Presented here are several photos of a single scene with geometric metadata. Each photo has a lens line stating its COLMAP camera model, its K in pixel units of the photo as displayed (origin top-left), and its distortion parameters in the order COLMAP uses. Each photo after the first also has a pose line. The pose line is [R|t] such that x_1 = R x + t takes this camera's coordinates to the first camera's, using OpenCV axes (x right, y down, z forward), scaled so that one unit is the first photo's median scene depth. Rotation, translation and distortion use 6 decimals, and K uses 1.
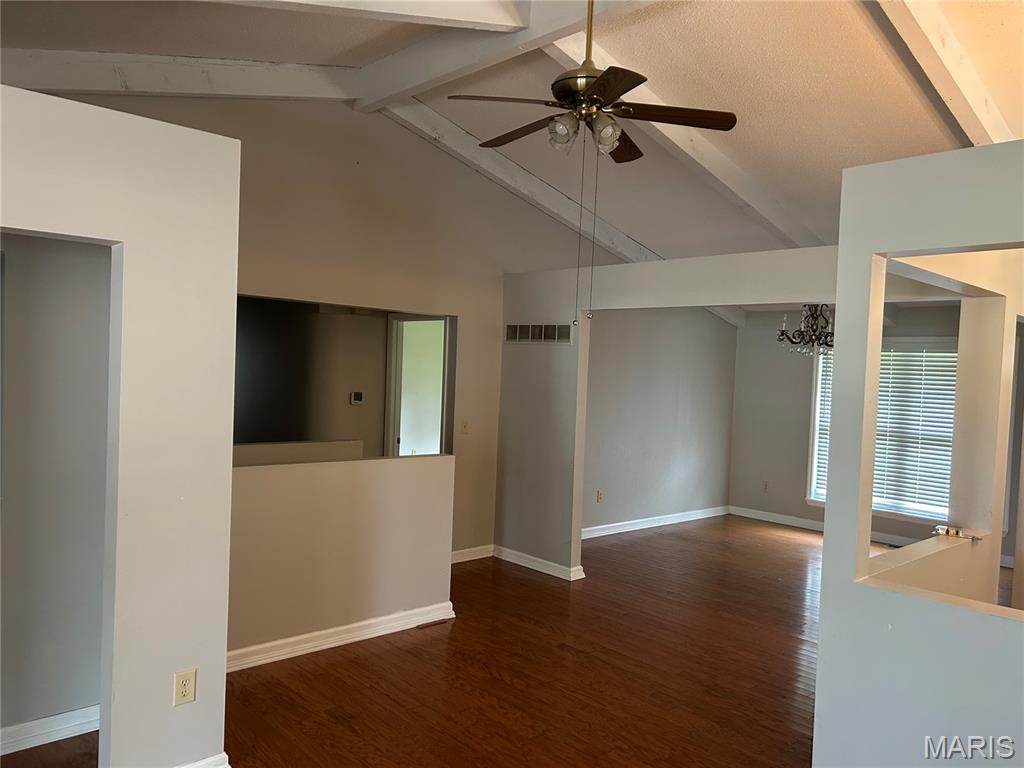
lens RADIAL K [[770.3, 0, 508.3], [0, 770.3, 389.8], [0, 0, 1]] dist [0.042615, -0.036357]
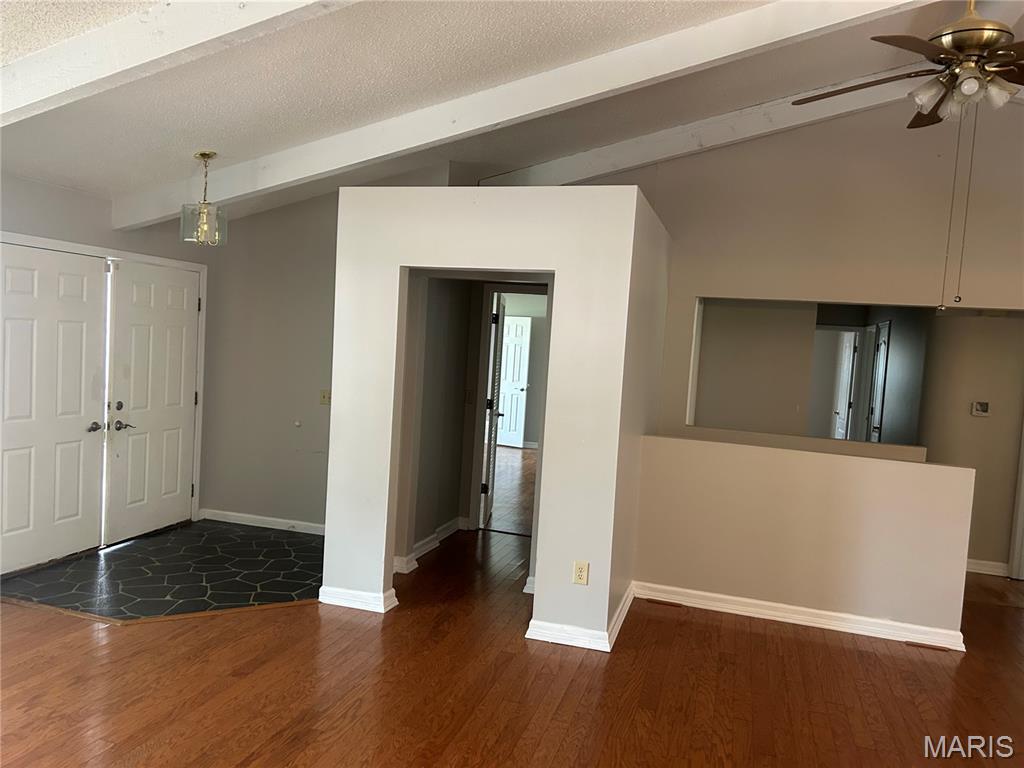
lens RADIAL K [[770.3, 0, 503.8], [0, 770.3, 387.9], [0, 0, 1]] dist [0.042615, -0.036357]
pose [[0.505749, 0.045694, -0.861470, 0.446530], [-0.070161, 0.997467, 0.011718, 0.021865], [0.859823, 0.054515, 0.507673, 0.084833]]
